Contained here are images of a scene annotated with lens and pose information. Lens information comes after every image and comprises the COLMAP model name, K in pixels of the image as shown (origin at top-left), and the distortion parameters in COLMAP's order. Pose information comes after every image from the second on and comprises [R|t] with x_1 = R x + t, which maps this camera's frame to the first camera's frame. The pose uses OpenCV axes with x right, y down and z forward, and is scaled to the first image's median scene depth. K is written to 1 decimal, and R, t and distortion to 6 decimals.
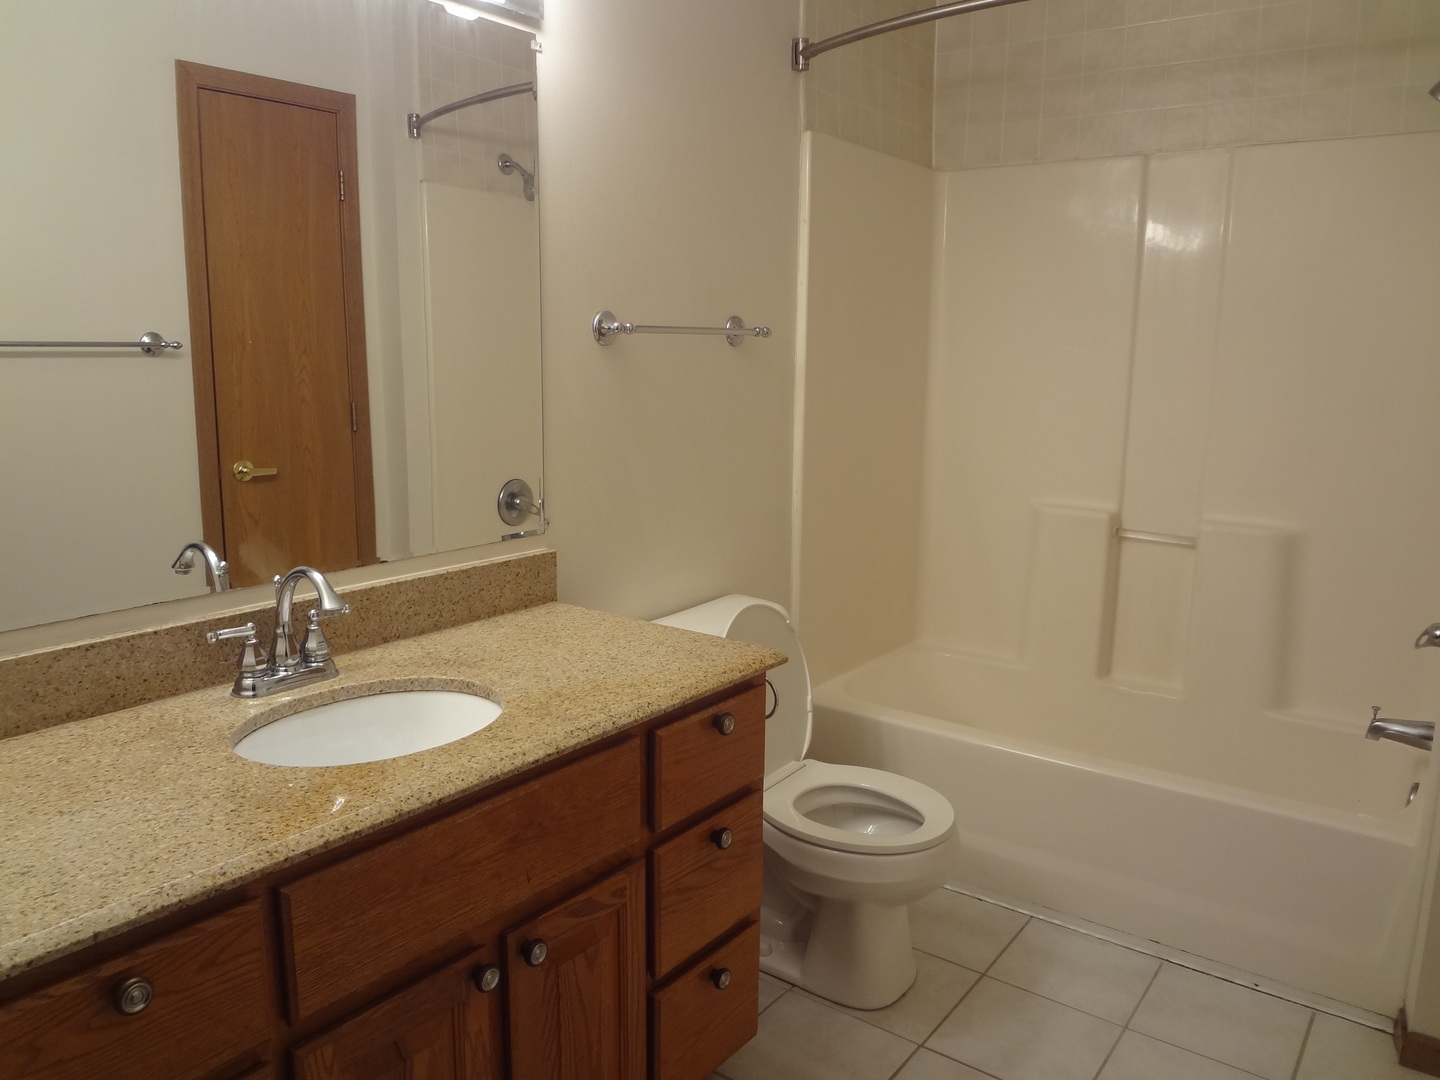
lens RADIAL K [[1079.2, 0, 720.2], [0, 1079.2, 540.5], [0, 0, 1]] dist [-0.046197, 0.009069]
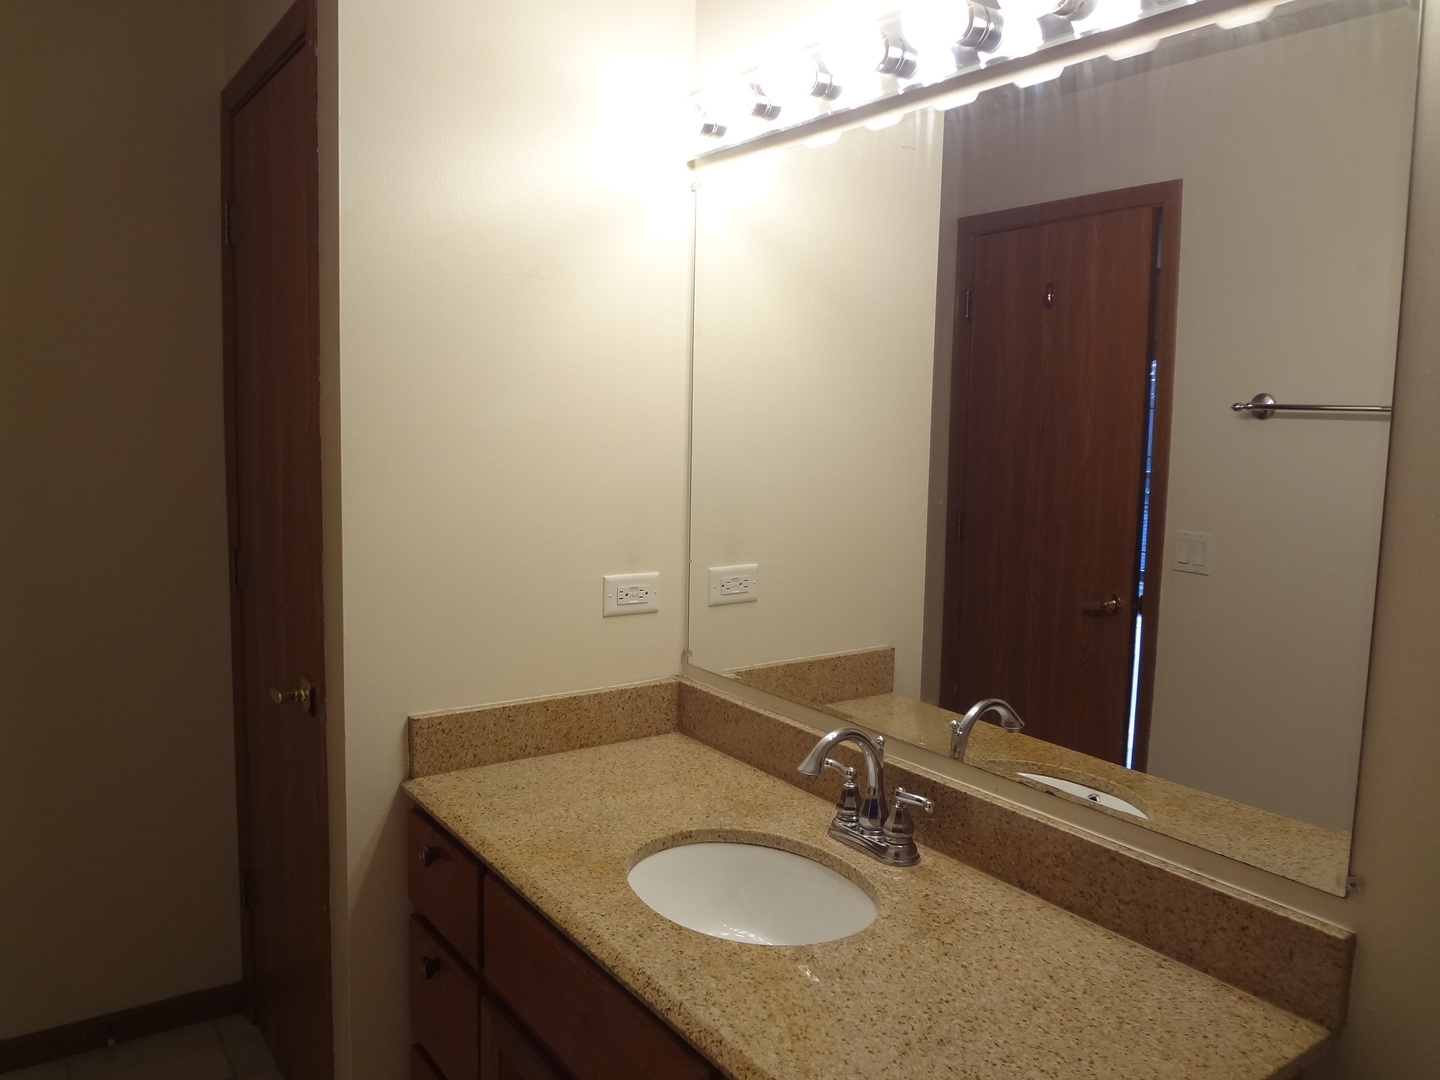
lens RADIAL K [[1079.2, 0, 720.2], [0, 1079.2, 540.5], [0, 0, 1]] dist [-0.046197, 0.009069]
pose [[-0.319653, 0.091780, -0.943079, 0.644175], [-0.189518, 0.968993, 0.158539, -0.316781], [0.928388, 0.229408, -0.292348, 1.293906]]
